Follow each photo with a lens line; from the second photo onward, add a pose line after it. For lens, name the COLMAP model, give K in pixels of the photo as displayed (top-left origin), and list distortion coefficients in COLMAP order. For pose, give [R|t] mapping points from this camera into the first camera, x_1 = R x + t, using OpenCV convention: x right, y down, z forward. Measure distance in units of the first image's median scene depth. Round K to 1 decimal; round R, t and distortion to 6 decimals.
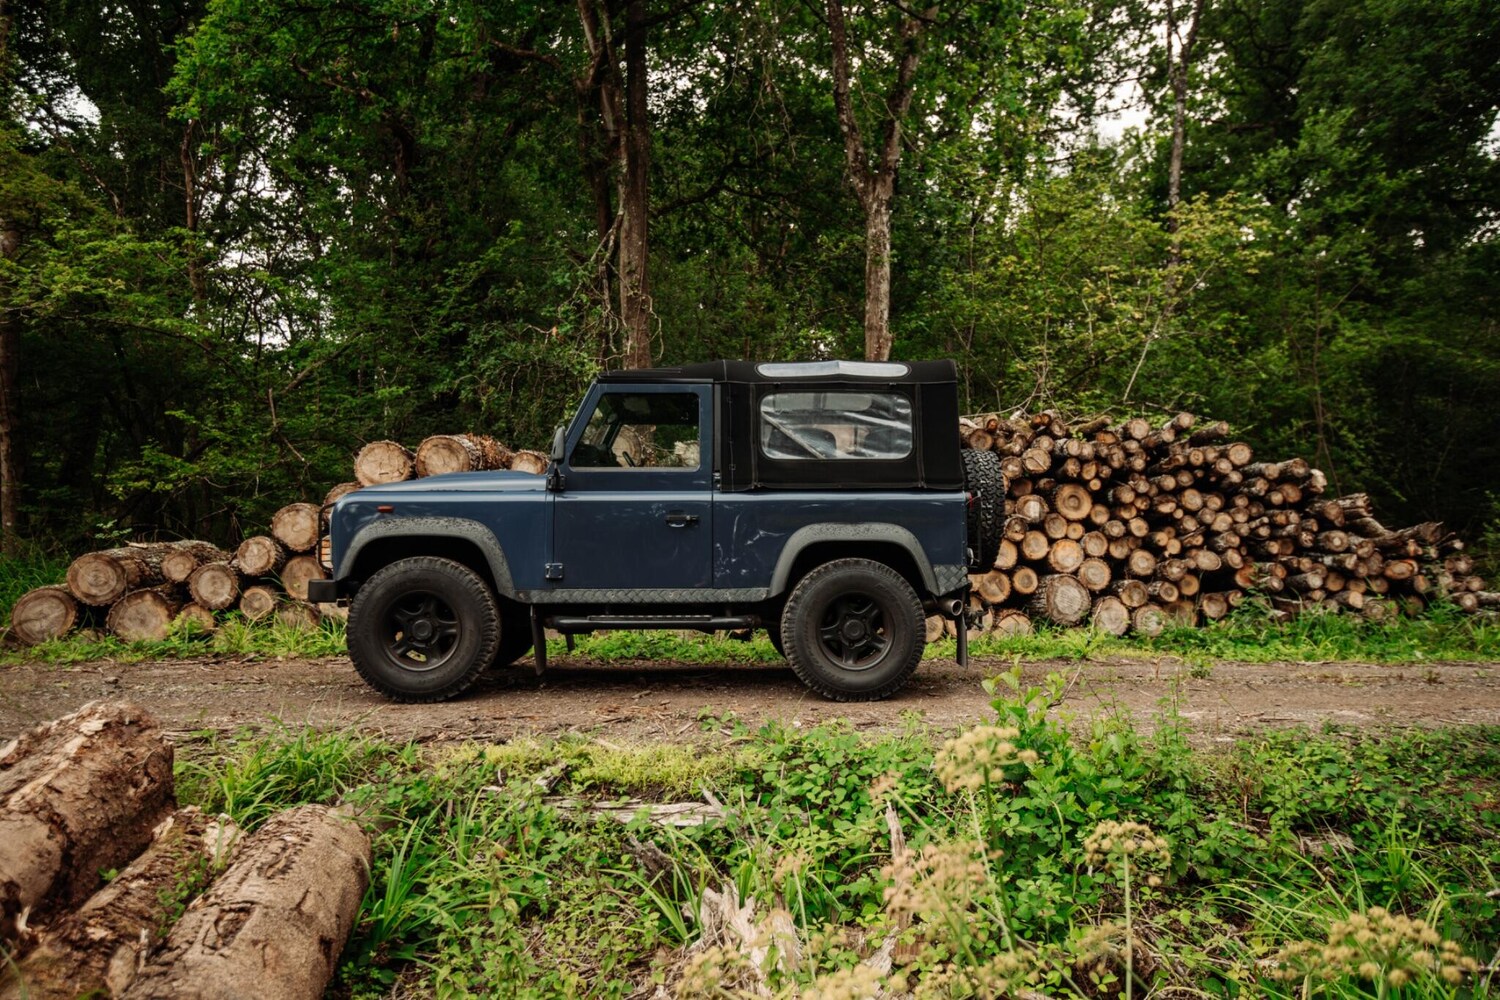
lens RADIAL K [[1046.9, 0, 750.0], [0, 1046.9, 500.0], [0, 0, 1]] dist [0.045498, -0.042236]
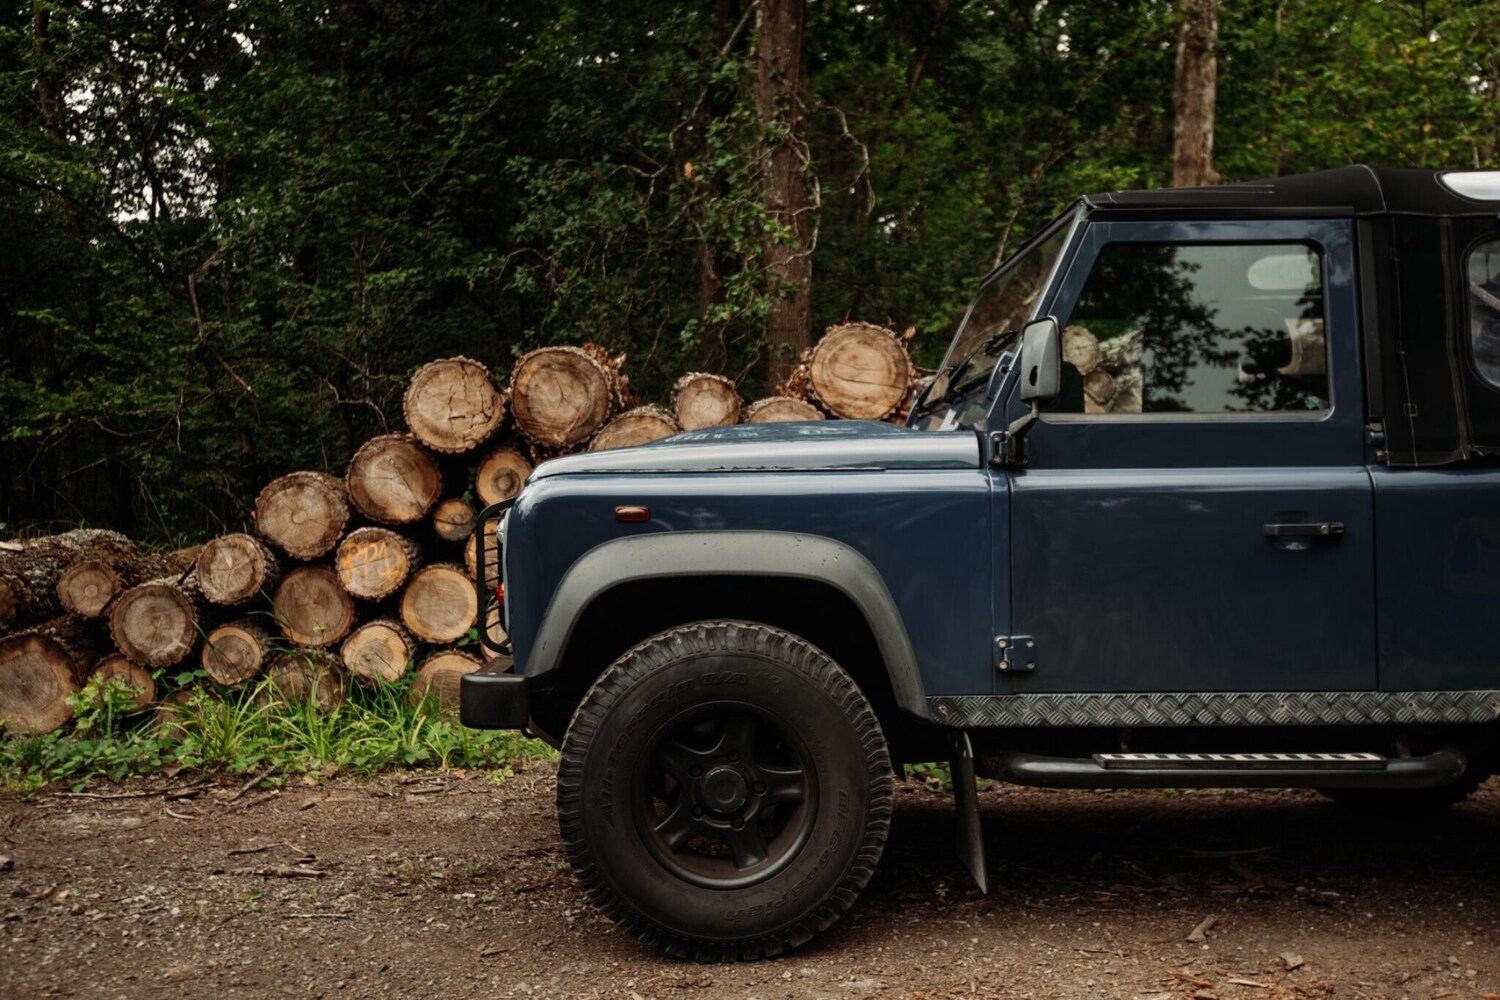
lens RADIAL K [[1414.6, 0, 750.0], [0, 1414.6, 500.0], [0, 0, 1]] dist [0.064471, -0.022479]
pose [[0.999852, -0.003363, -0.016864, -0.186434], [0.004101, 0.999027, 0.043906, -0.014343], [0.016700, -0.043969, 0.998893, 0.268404]]
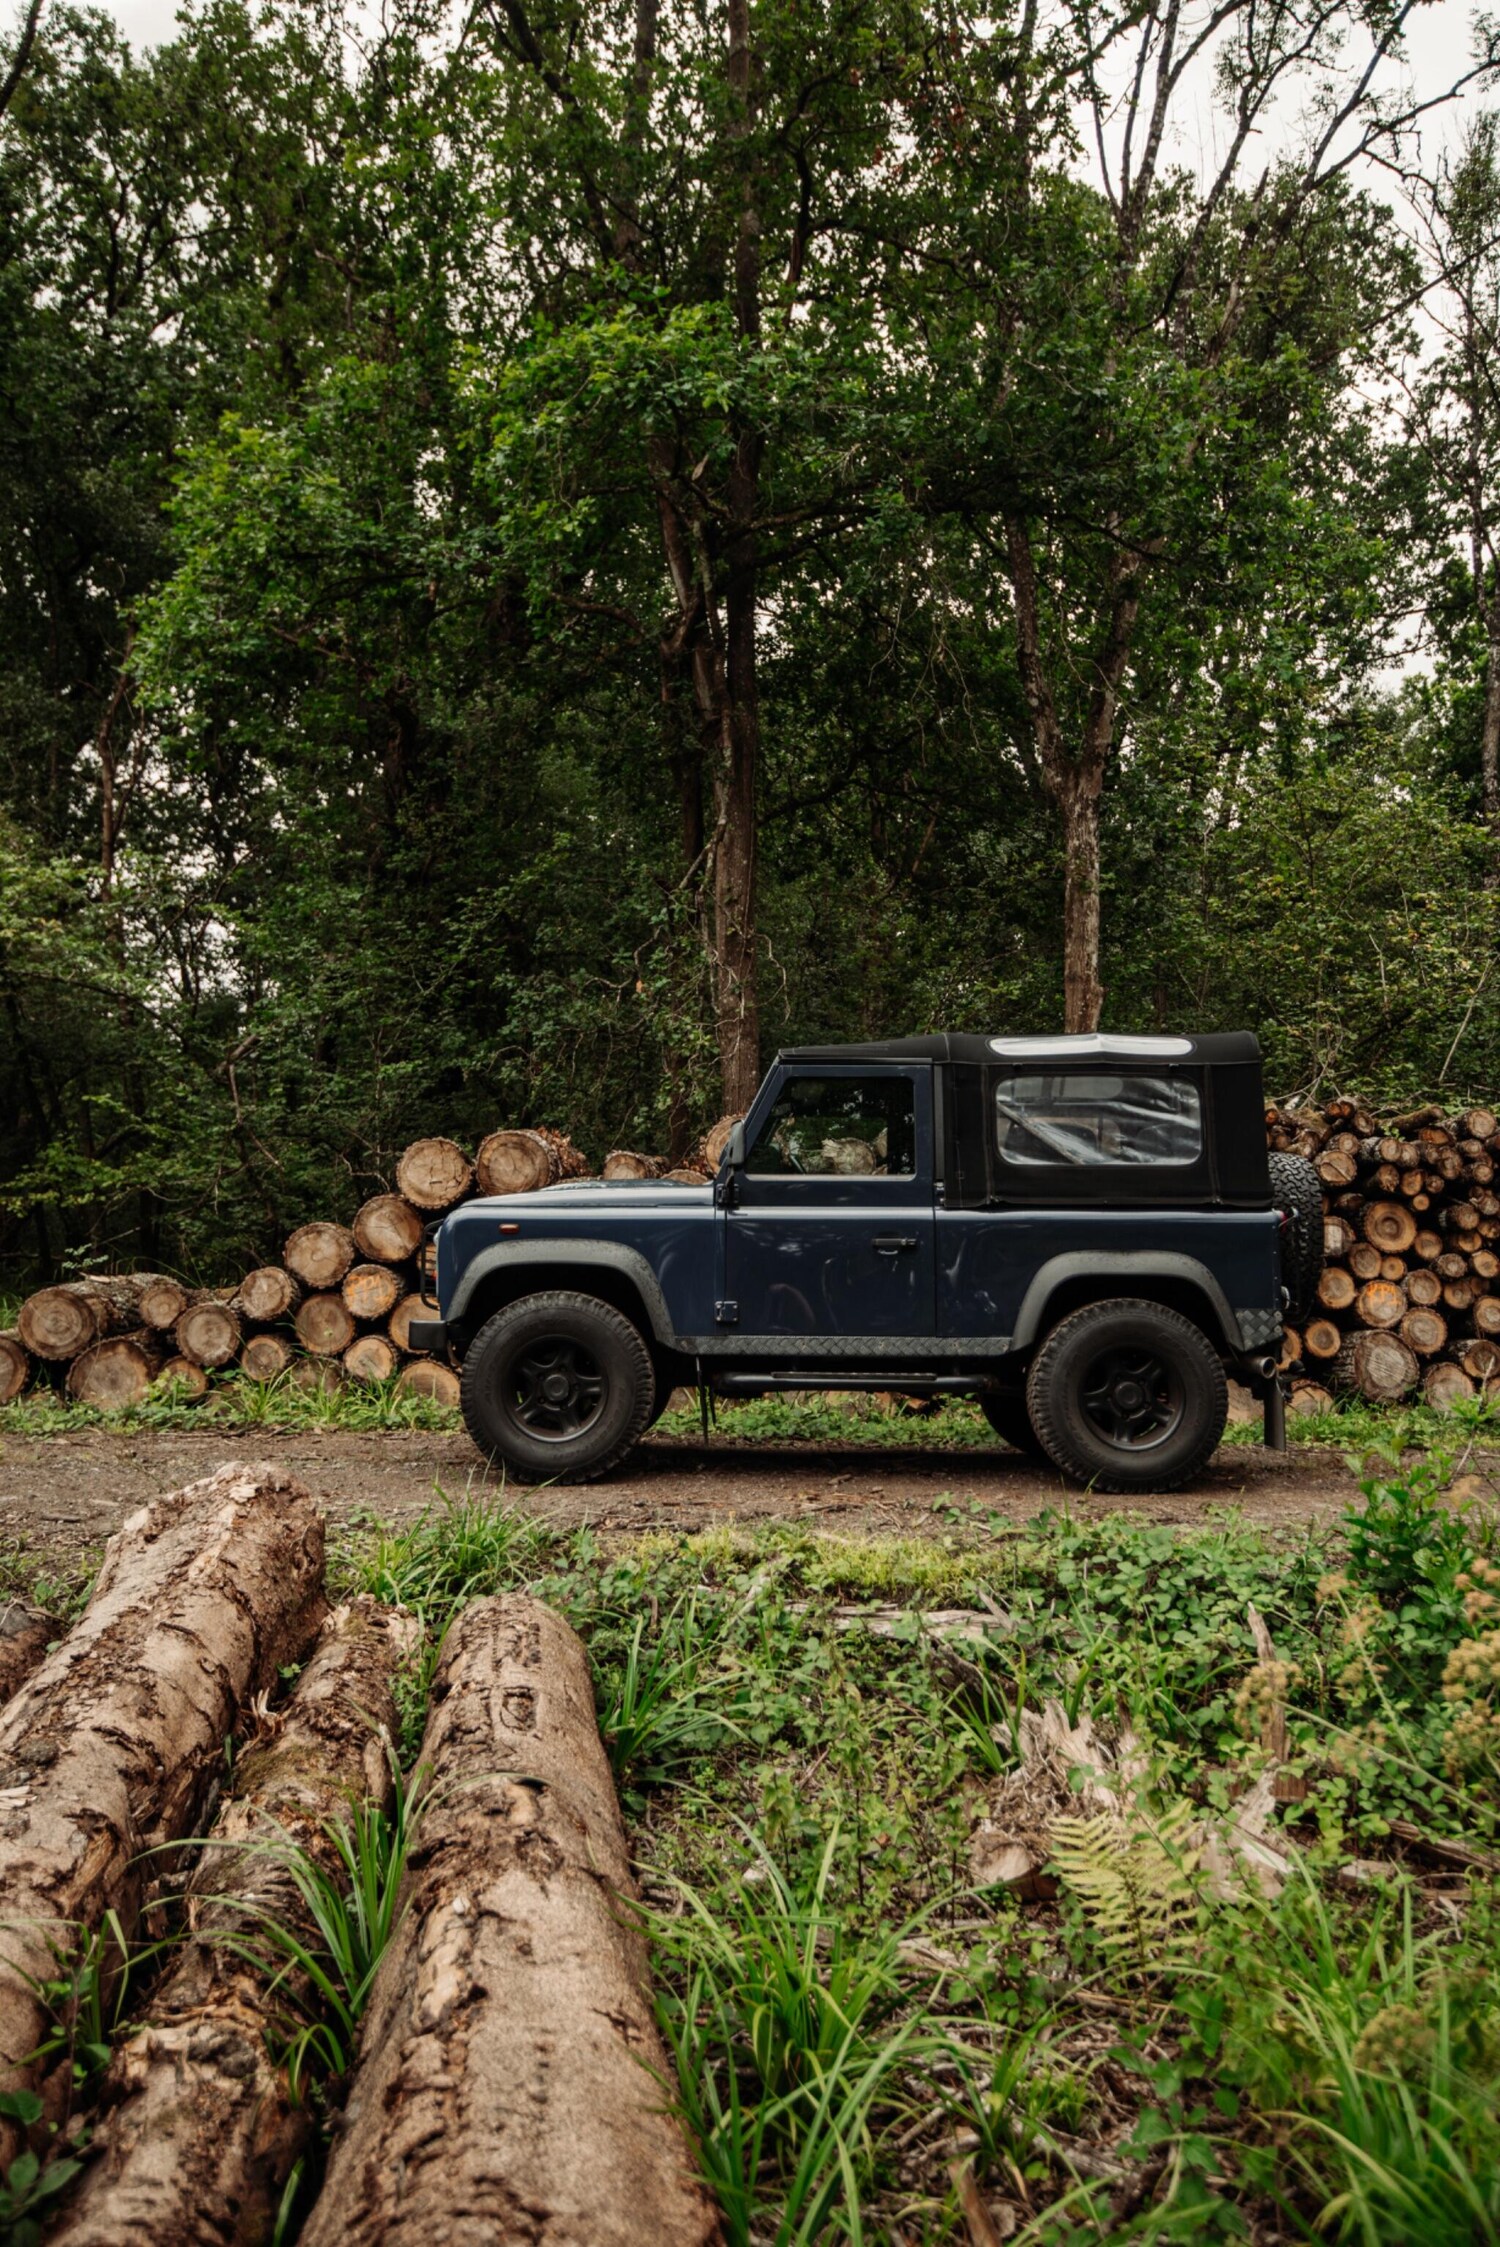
lens RADIAL K [[1568.3, 0, 750.0], [0, 1568.3, 1123.5], [0, 0, 1]] dist [0.045498, -0.042236]
pose [[0.998661, 0.001969, -0.051703, -0.072794], [-0.005286, 0.997930, -0.064097, 0.002955], [0.051469, 0.064285, 0.996603, -0.088258]]
